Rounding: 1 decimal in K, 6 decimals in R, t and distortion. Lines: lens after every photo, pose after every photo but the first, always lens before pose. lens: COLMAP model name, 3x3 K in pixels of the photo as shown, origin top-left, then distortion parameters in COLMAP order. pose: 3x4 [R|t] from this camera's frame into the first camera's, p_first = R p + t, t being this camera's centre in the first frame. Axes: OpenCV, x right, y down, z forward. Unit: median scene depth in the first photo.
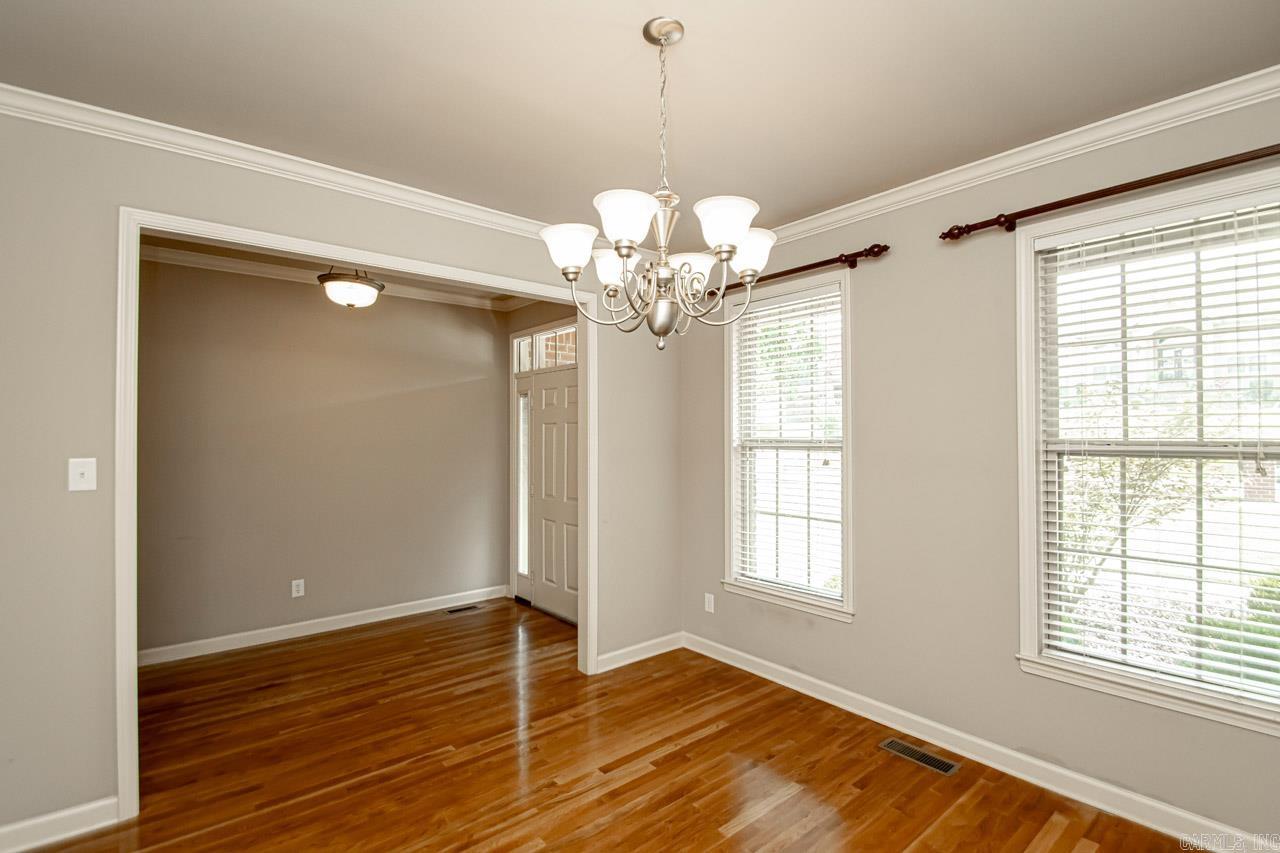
lens RADIAL K [[593.3, 0, 626.7], [0, 593.3, 423.2], [0, 0, 1]] dist [0.011636, -0.016228]
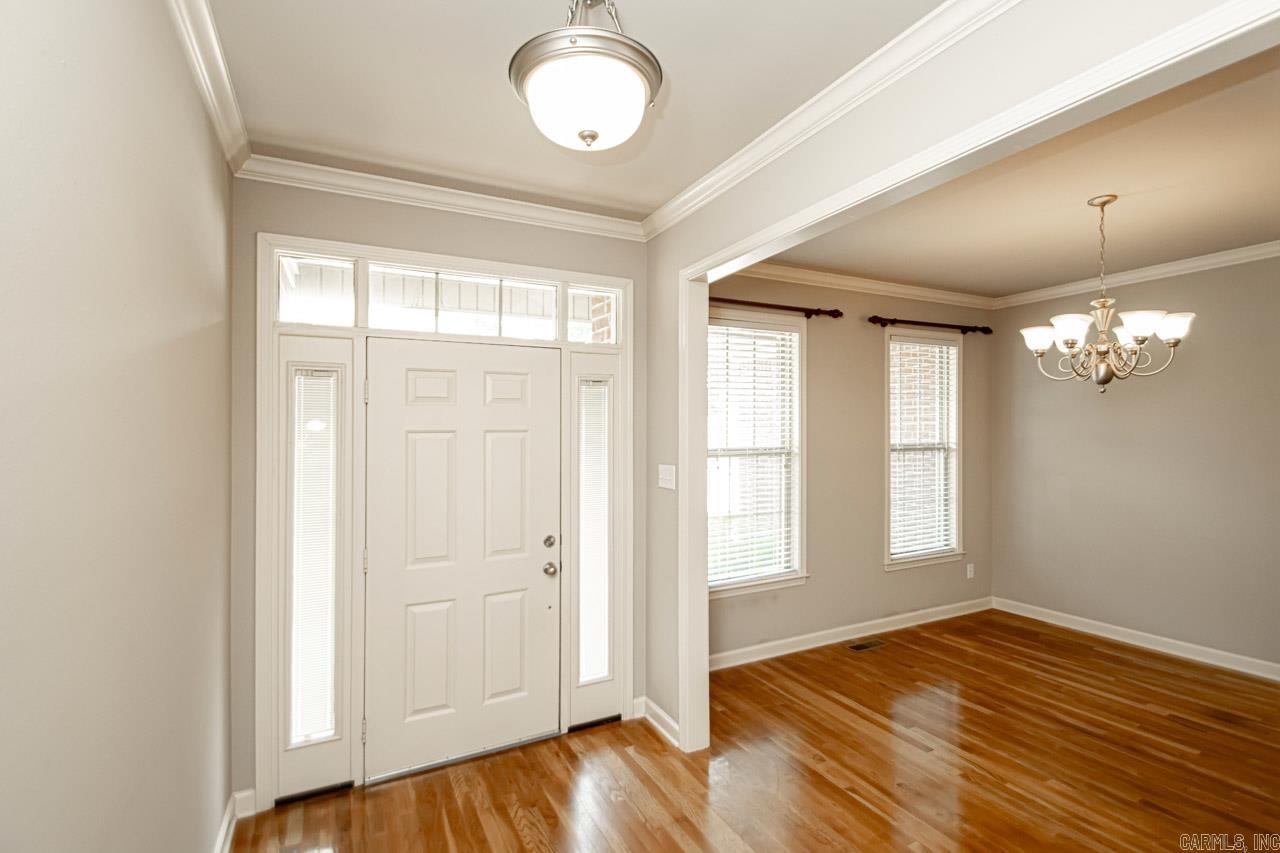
lens RADIAL K [[593.3, 0, 617.4], [0, 593.3, 446.2], [0, 0, 1]] dist [0.011636, -0.016228]
pose [[0.214871, -0.004782, 0.976631, -0.930193], [-0.001517, 0.999985, 0.005230, 0.018625], [-0.976641, -0.002605, 0.214860, 1.026927]]
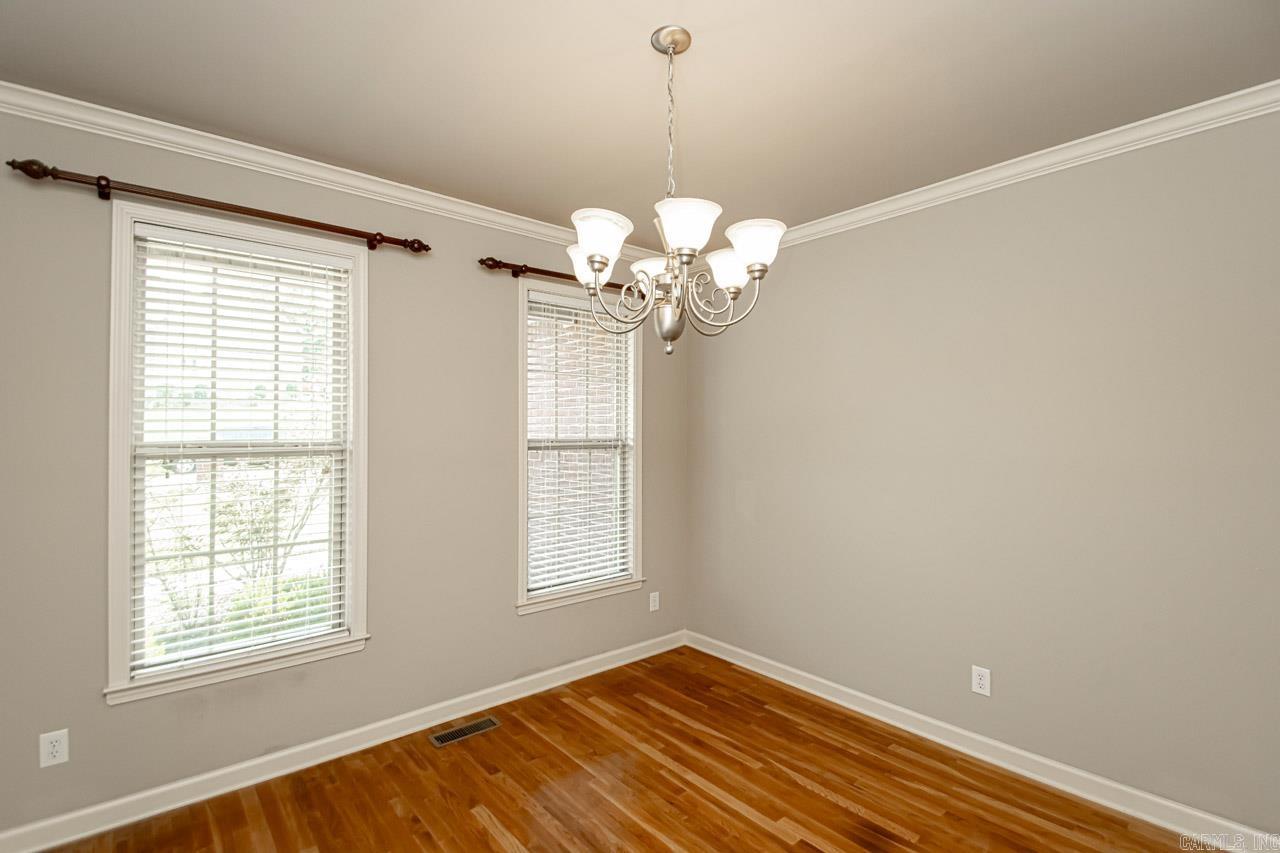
lens RADIAL K [[593.3, 0, 619.8], [0, 593.3, 437.4], [0, 0, 1]] dist [0.011636, -0.016228]
pose [[-0.012532, -0.003885, 0.999914, -0.470114], [-0.014240, 0.999892, 0.003707, 0.010402], [-0.999820, -0.014193, -0.012586, 0.578759]]
